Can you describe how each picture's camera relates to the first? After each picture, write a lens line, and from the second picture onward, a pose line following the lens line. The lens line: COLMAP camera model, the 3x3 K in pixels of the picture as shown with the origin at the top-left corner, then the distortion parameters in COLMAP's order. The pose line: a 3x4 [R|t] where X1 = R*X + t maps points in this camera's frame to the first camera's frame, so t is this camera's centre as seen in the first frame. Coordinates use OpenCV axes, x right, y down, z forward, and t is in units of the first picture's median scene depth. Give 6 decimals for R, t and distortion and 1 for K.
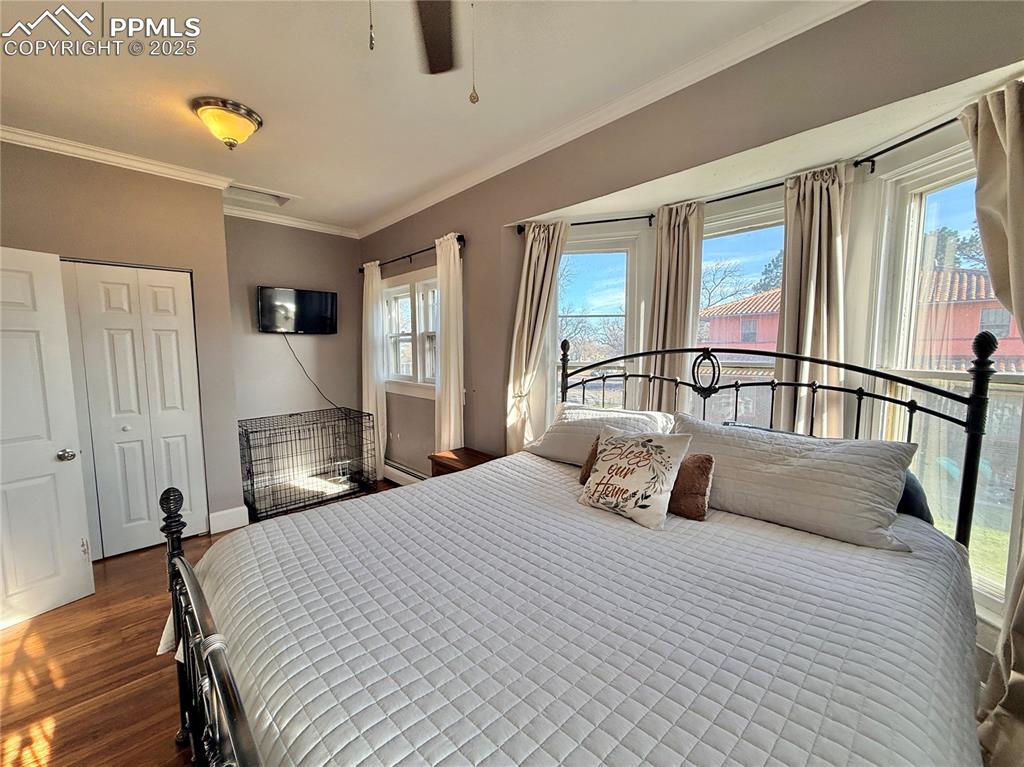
lens RADIAL K [[404.3, 0, 506.9], [0, 404.3, 383.3], [0, 0, 1]] dist [0.001435, 0.000840]
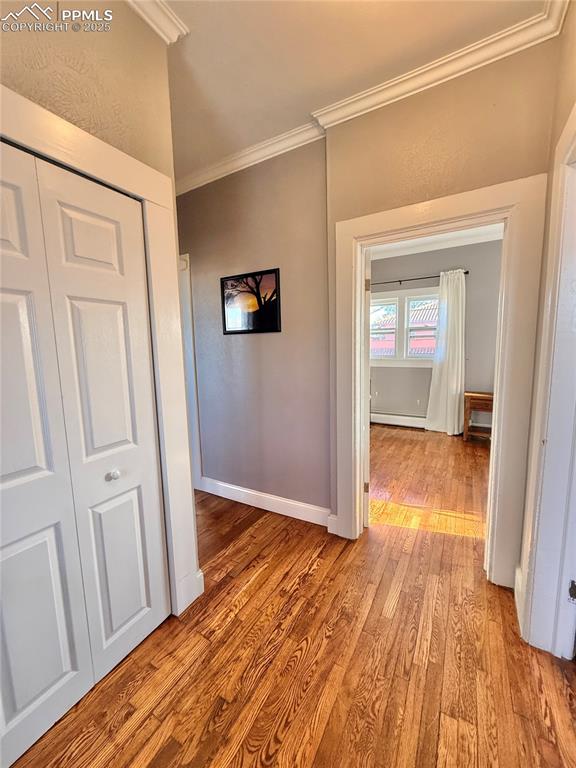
lens RADIAL K [[303.2, 0, 291.3], [0, 303.2, 381.3], [0, 0, 1]] dist [0.001435, 0.000840]
pose [[0.954120, -0.049524, 0.295299, -1.761870], [0.041350, 0.998571, 0.033867, 0.049106], [-0.296554, -0.020103, 0.954804, -0.052508]]
